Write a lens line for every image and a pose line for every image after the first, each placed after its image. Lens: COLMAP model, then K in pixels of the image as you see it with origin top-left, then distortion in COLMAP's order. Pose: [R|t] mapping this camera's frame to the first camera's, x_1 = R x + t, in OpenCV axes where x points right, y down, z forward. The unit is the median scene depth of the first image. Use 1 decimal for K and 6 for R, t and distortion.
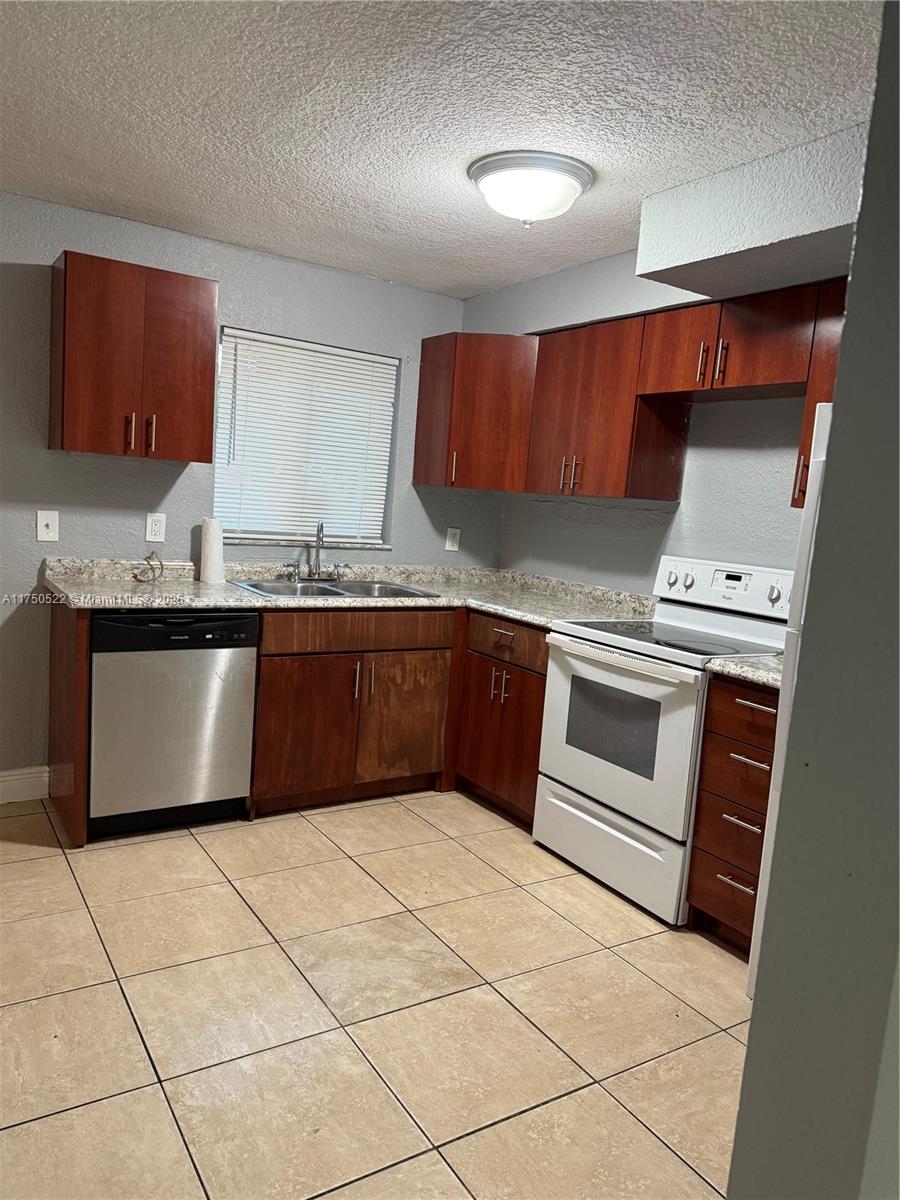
lens RADIAL K [[853.5, 0, 452.1], [0, 853.5, 624.7], [0, 0, 1]] dist [0.088822, 0.001725]
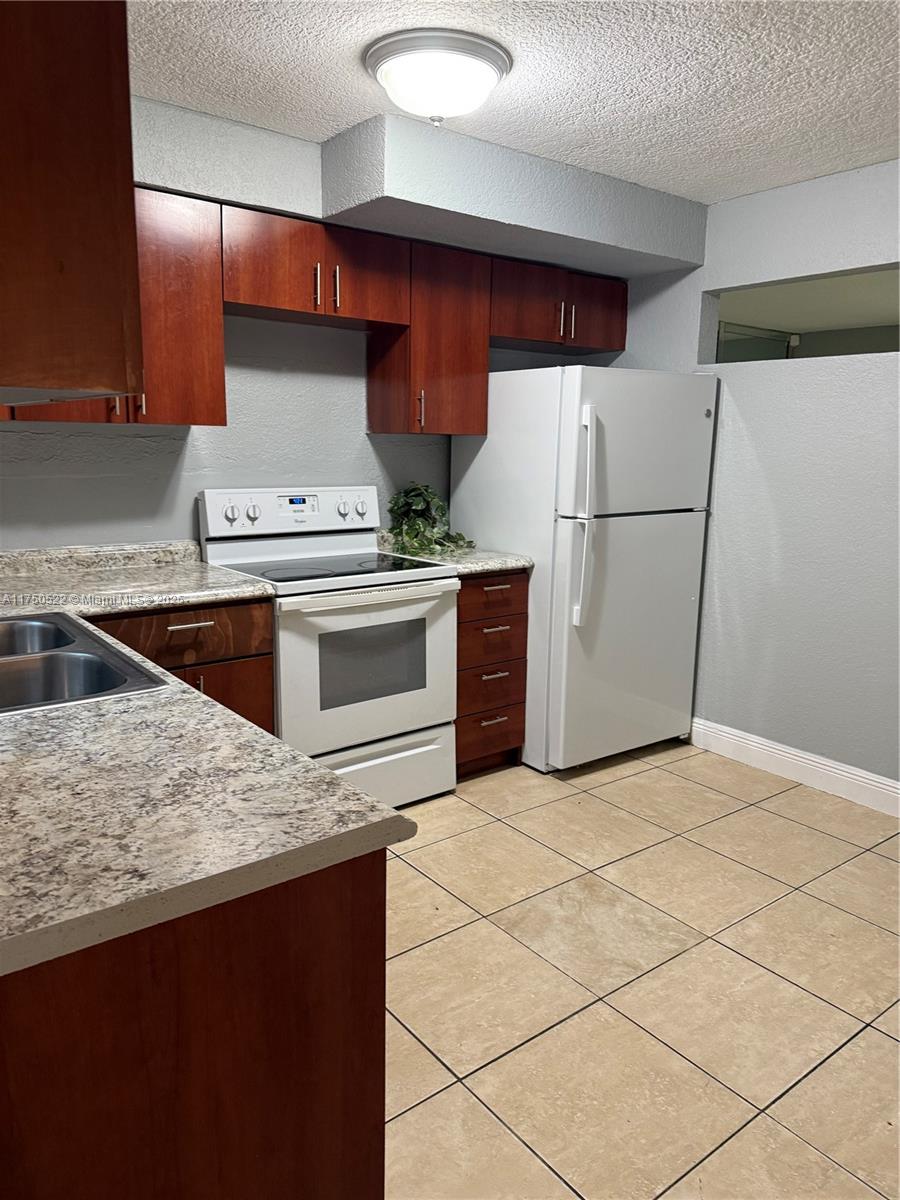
lens RADIAL K [[857.1, 0, 466.5], [0, 857.1, 597.3], [0, 0, 1]] dist [0.213823, -0.154182]
pose [[-0.099173, -0.261599, 0.960068, -0.817994], [0.122849, 0.954225, 0.272697, -0.230368], [-0.987458, 0.144988, -0.062496, 1.002213]]
